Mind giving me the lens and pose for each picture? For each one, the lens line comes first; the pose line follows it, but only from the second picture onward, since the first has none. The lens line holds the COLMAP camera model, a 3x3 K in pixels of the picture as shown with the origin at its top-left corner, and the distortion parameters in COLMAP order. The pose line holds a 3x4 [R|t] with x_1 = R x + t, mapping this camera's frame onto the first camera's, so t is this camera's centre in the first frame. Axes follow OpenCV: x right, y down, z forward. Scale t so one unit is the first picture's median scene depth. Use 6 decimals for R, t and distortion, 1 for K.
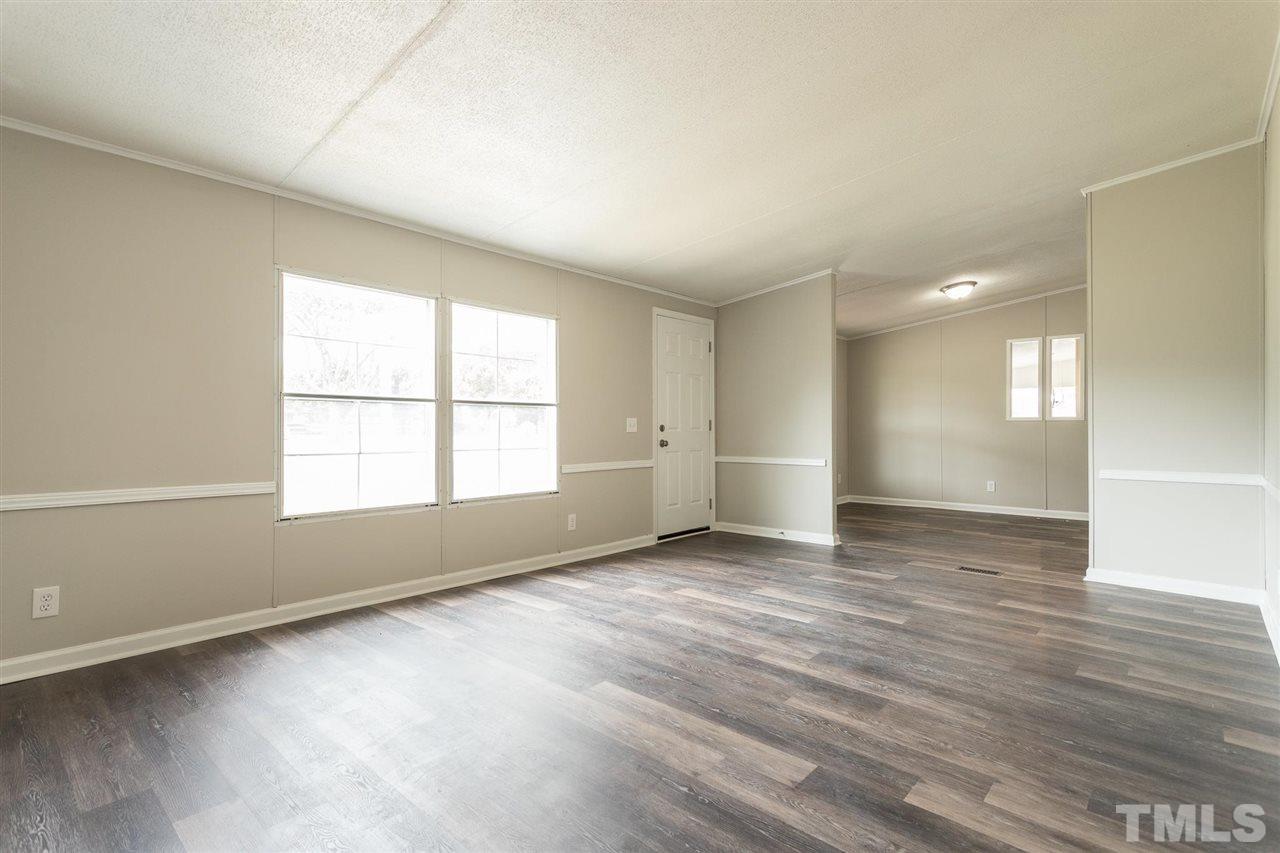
lens RADIAL K [[603.7, 0, 640.0], [0, 603.7, 426.5], [0, 0, 1]] dist [-0.000326, 0.000574]
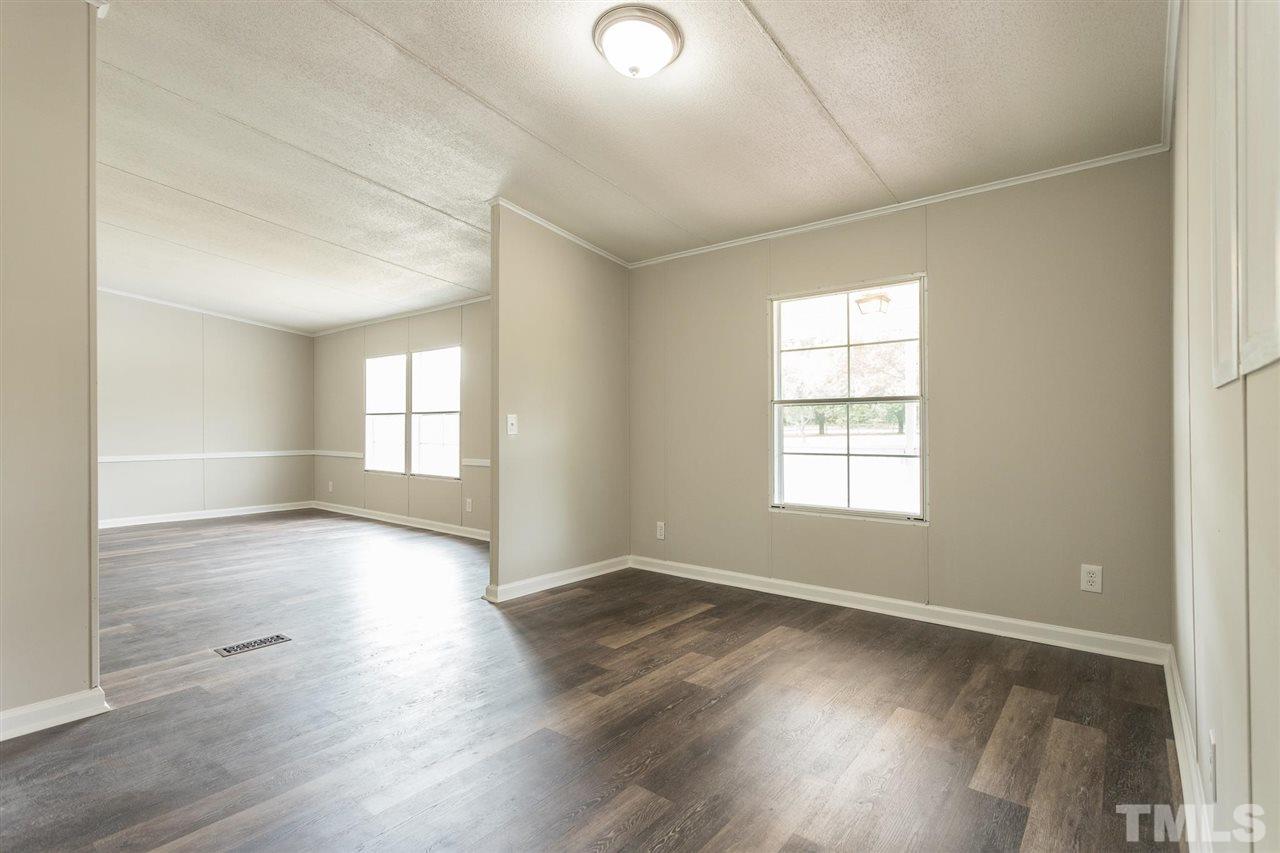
lens RADIAL K [[612.9, 0, 640.0], [0, 612.9, 426.5], [0, 0, 1]] dist [0.000411, -0.000066]
pose [[0.055706, -0.004747, -0.998436, 1.622542], [0.001986, 0.999987, -0.004644, 0.004514], [0.998445, -0.001724, 0.055714, 1.784512]]
